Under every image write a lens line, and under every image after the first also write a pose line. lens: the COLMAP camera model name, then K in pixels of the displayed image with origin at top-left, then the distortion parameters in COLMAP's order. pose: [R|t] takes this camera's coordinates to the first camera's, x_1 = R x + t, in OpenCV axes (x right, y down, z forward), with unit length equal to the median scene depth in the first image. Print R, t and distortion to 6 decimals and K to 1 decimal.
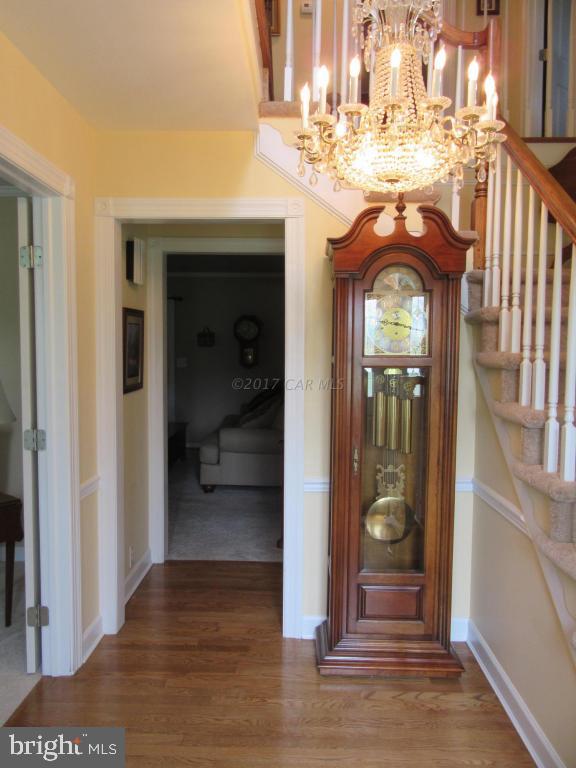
lens RADIAL K [[577.3, 0, 288.0], [0, 577.3, 384.0], [0, 0, 1]] dist [0.007296, 0.007051]
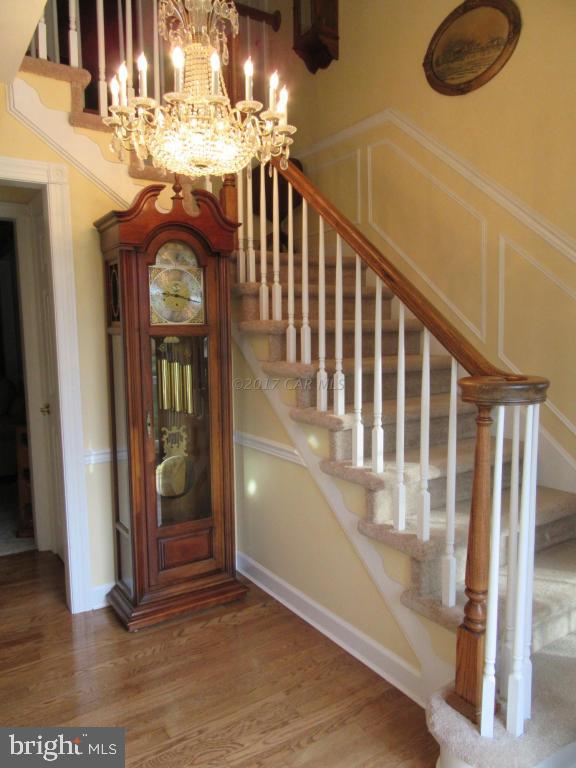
lens RADIAL K [[577.3, 0, 288.0], [0, 577.3, 384.0], [0, 0, 1]] dist [0.007296, 0.007051]
pose [[0.824989, -0.074001, 0.560283, -0.263496], [0.053236, 0.997158, 0.053316, 0.014716], [-0.562636, -0.014158, 0.826584, -0.021184]]
